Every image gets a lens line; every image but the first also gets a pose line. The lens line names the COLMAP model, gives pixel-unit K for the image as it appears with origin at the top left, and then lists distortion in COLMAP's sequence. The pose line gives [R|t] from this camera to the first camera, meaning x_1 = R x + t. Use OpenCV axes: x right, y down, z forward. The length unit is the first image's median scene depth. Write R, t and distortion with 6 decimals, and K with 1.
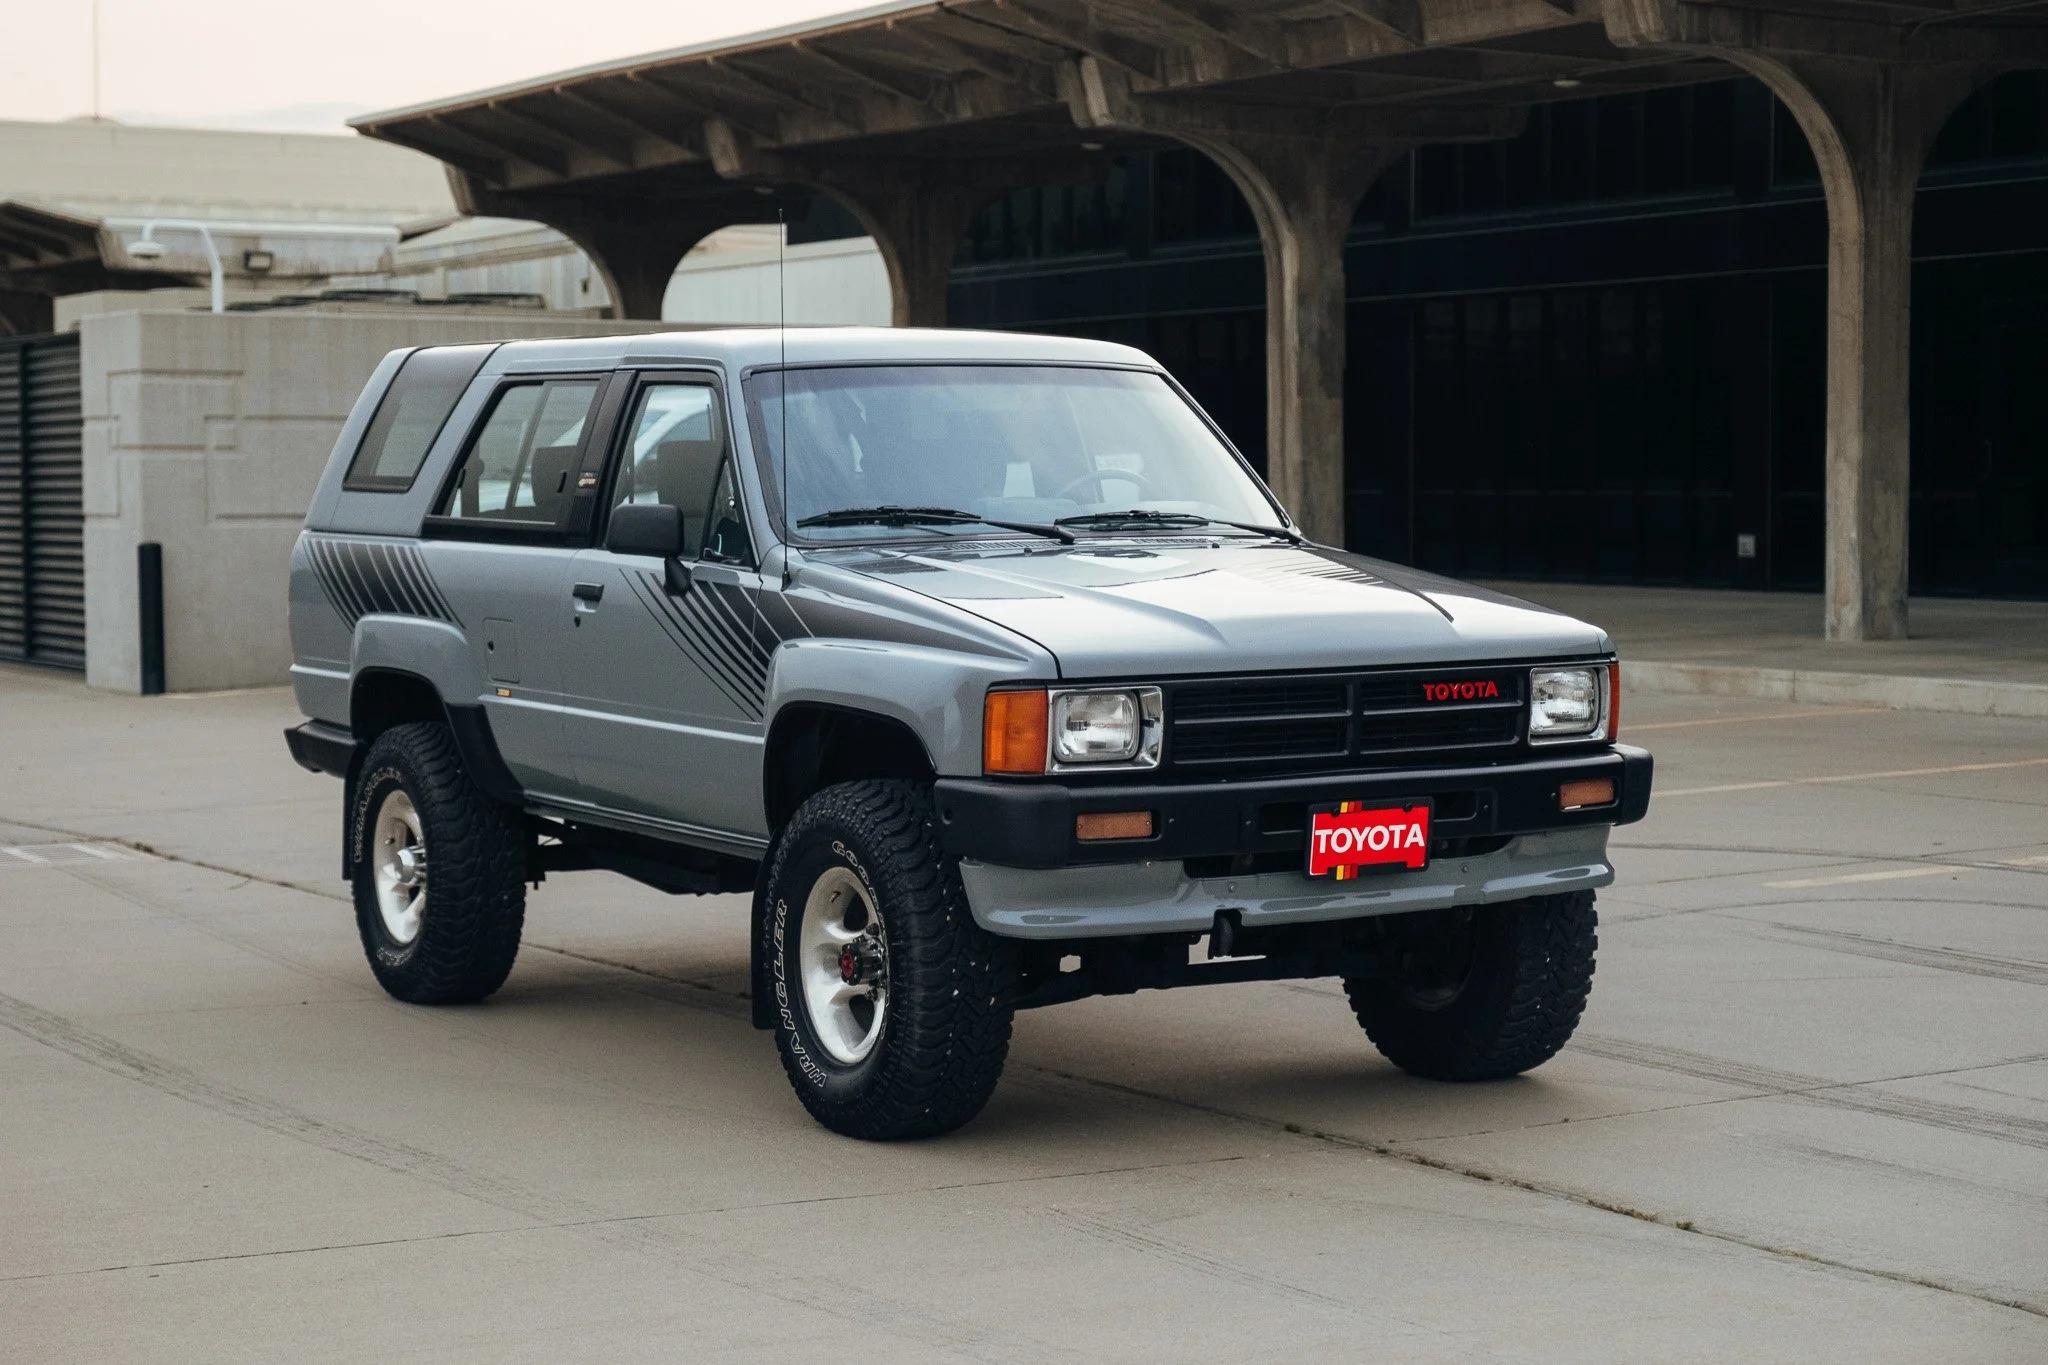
lens RADIAL K [[3863.7, 0, 1024.0], [0, 3863.7, 682.5], [0, 0, 1]] dist [0.019883, 0.088005]
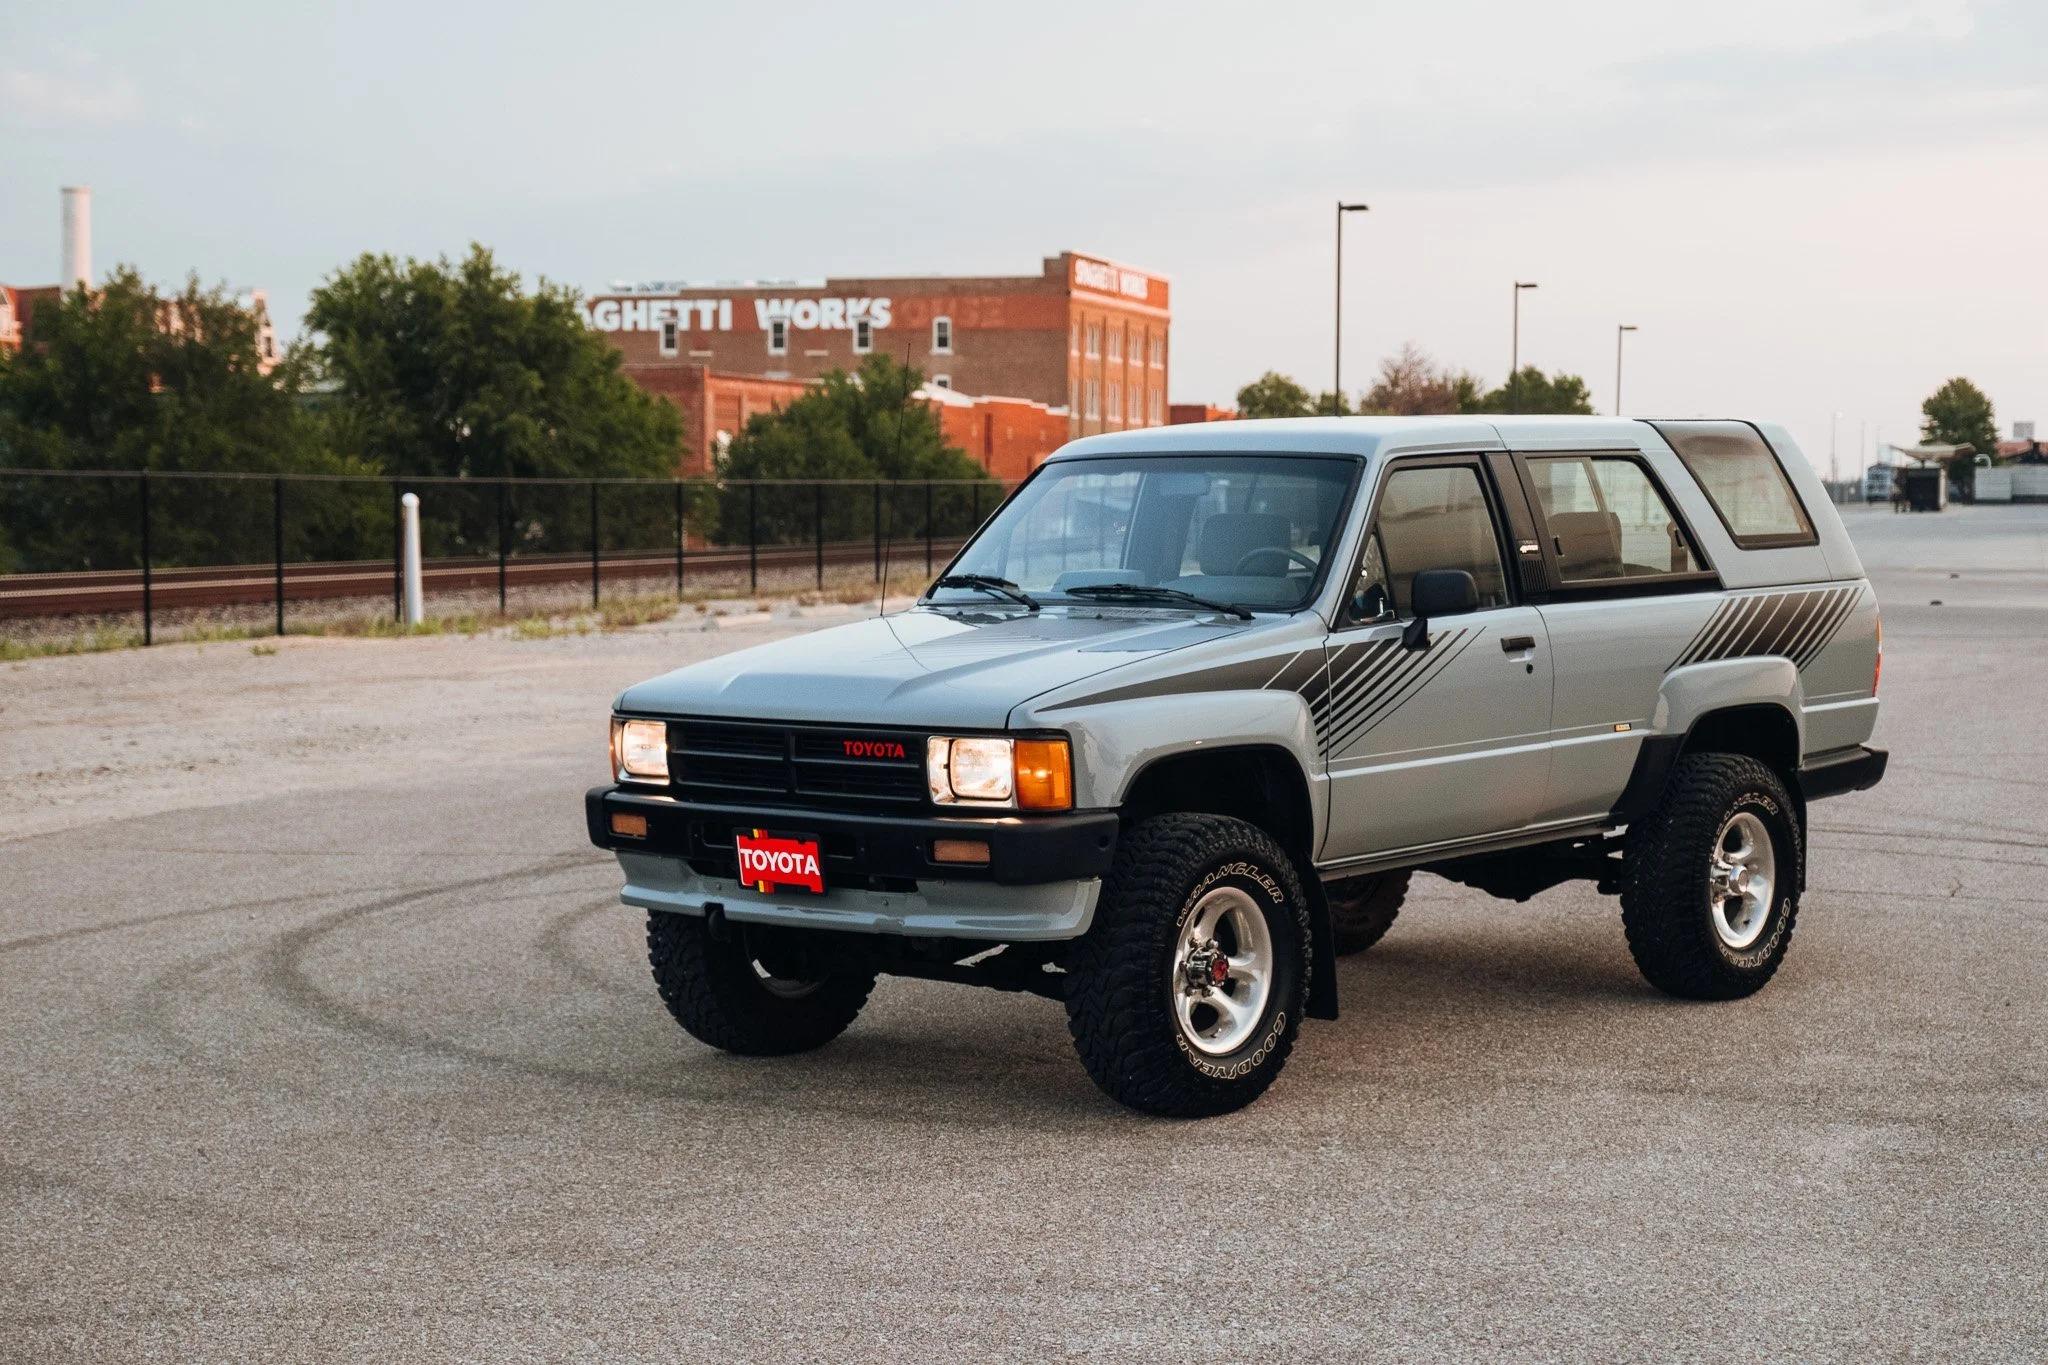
lens RADIAL K [[3431.4, 0, 1024.0], [0, 3431.4, 682.5], [0, 0, 1]] dist [0.019081, 0.029552]
pose [[0.325094, 0.062205, -0.943633, 1.075478], [-0.047100, 0.997661, 0.049540, -0.069673], [0.944508, 0.028340, 0.327264, 0.681066]]
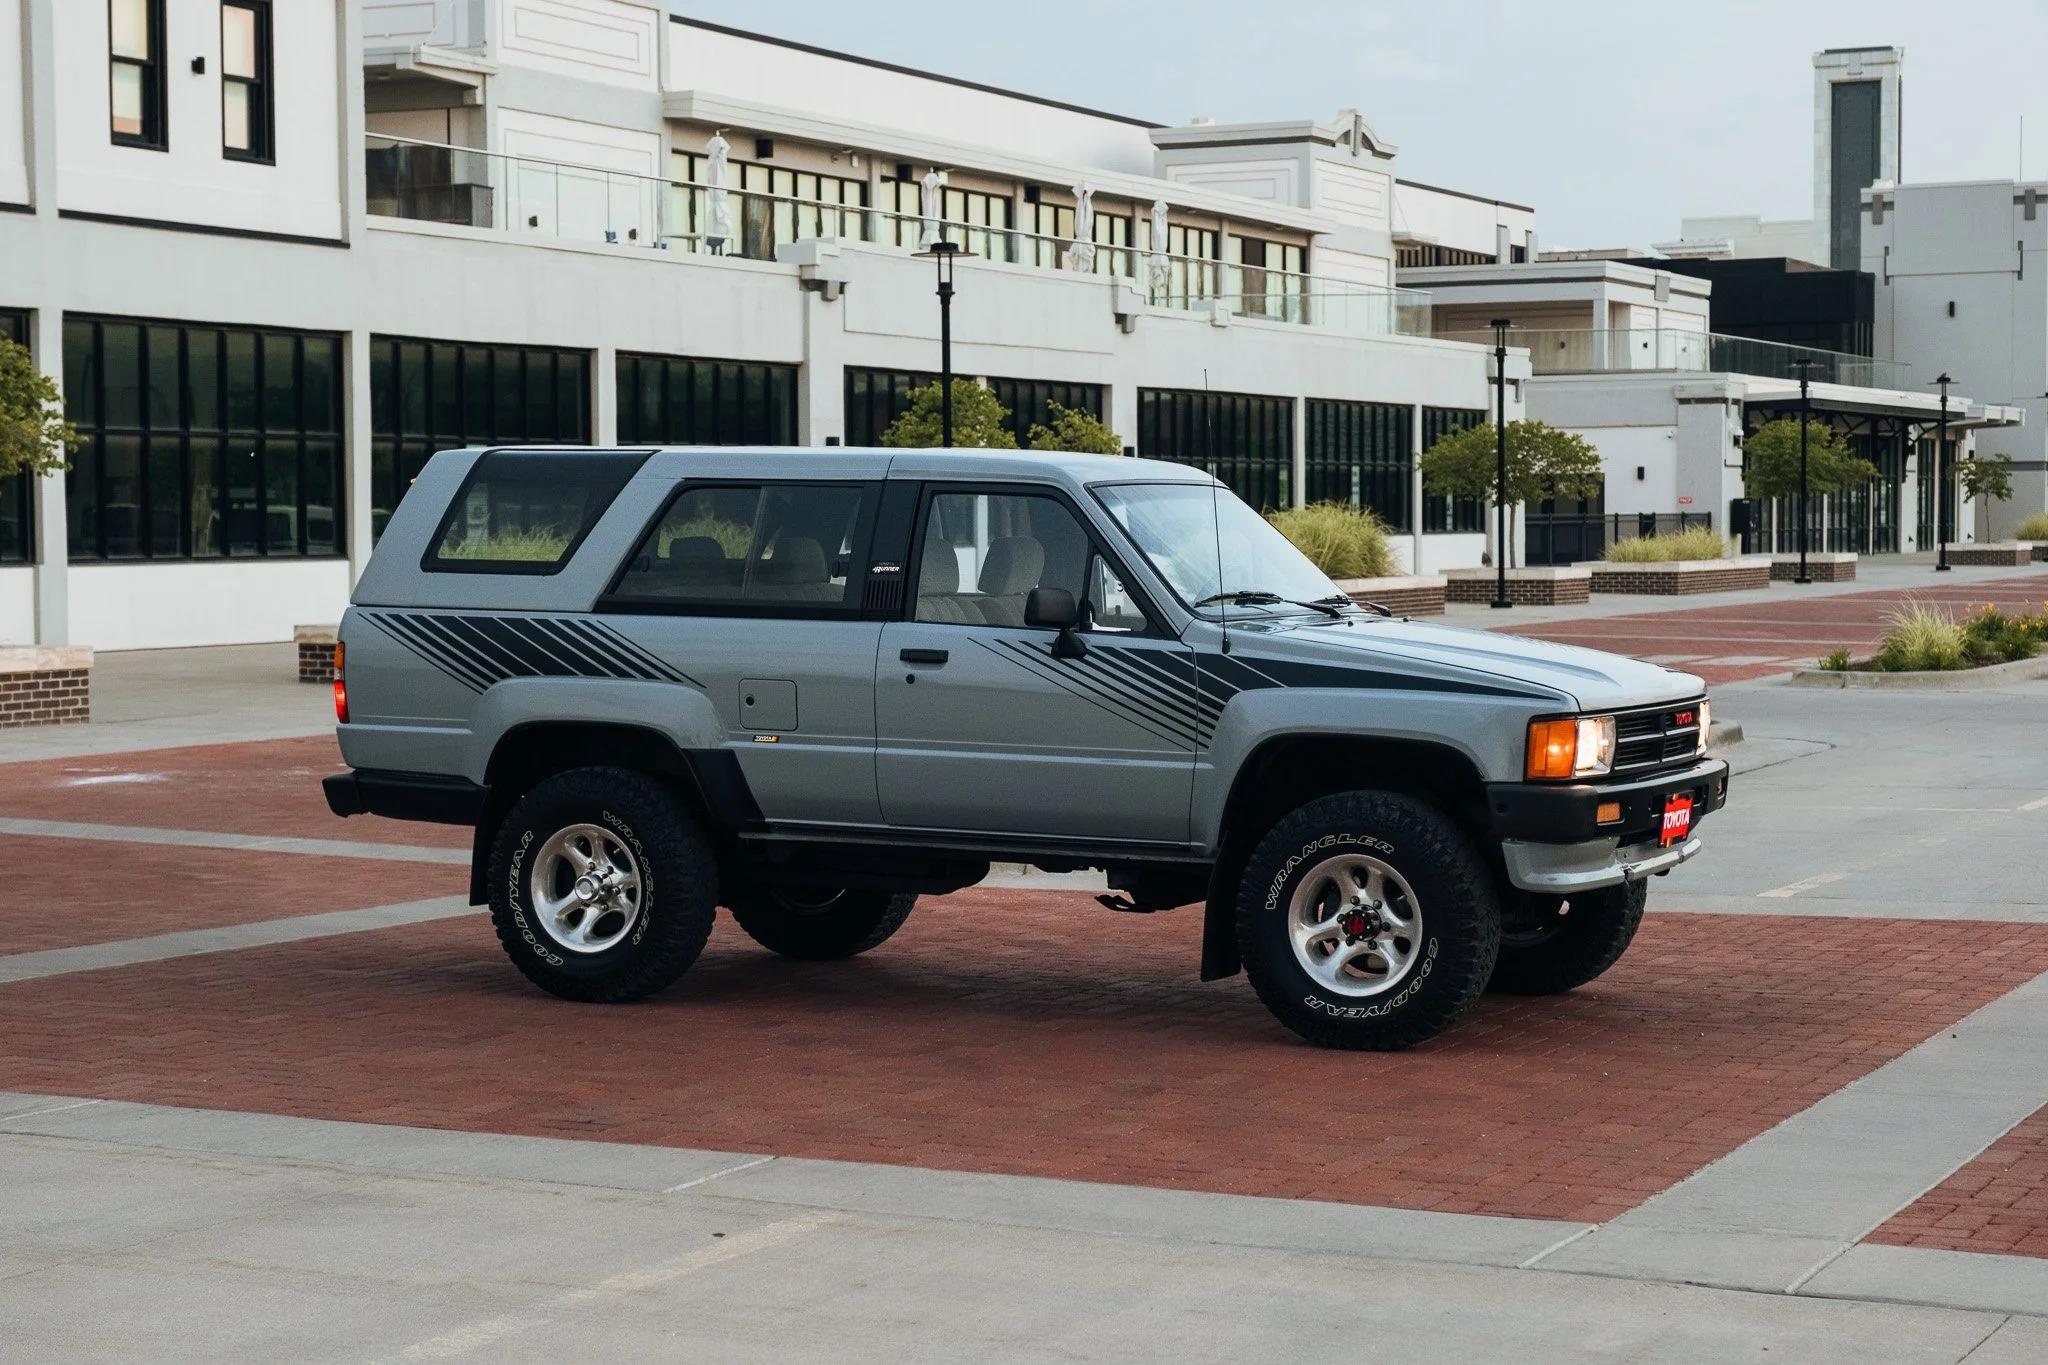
lens RADIAL K [[3863.7, 0, 1024.0], [0, 3863.7, 682.5], [0, 0, 1]] dist [0.019883, 0.088005]
pose [[0.821105, -0.008975, 0.570707, -0.907614], [0.019361, 0.999739, -0.012134, 0.001407], [-0.570449, 0.021013, 0.821064, -0.066072]]
